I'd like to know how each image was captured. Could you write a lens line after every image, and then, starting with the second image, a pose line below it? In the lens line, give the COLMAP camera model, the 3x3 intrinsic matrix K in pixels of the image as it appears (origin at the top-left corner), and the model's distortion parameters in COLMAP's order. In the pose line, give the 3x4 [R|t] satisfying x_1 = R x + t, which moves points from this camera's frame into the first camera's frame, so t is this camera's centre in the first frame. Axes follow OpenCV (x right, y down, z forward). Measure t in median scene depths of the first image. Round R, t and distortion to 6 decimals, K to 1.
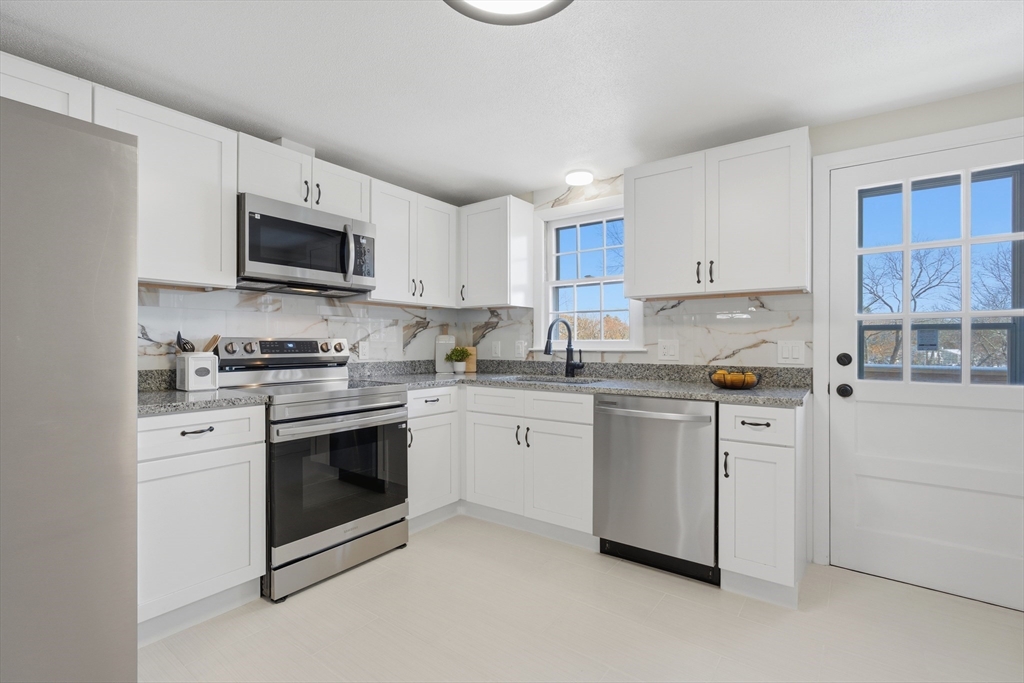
lens RADIAL K [[464.9, 0, 512.0], [0, 464.9, 341.5], [0, 0, 1]] dist [0.000954, 0.000454]
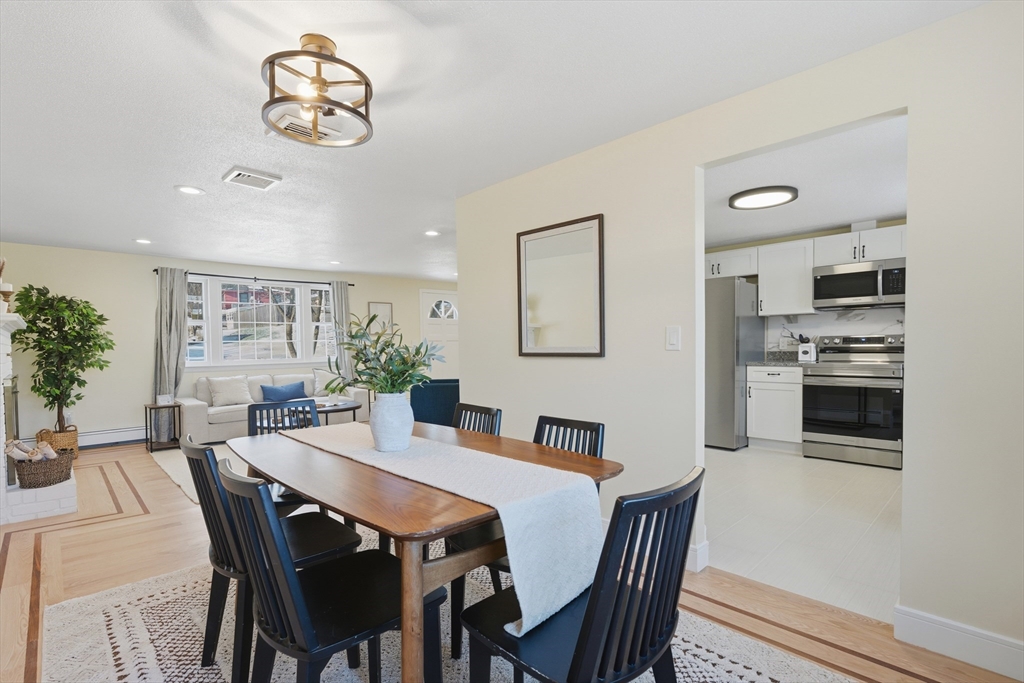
lens RADIAL K [[464.9, 0, 512.0], [0, 464.9, 341.5], [0, 0, 1]] dist [0.000954, 0.000454]
pose [[-0.238601, 0.001696, -0.971116, 1.703644], [0.010108, 0.999949, -0.000737, 0.002891], [0.971065, -0.009992, -0.238605, 0.156335]]
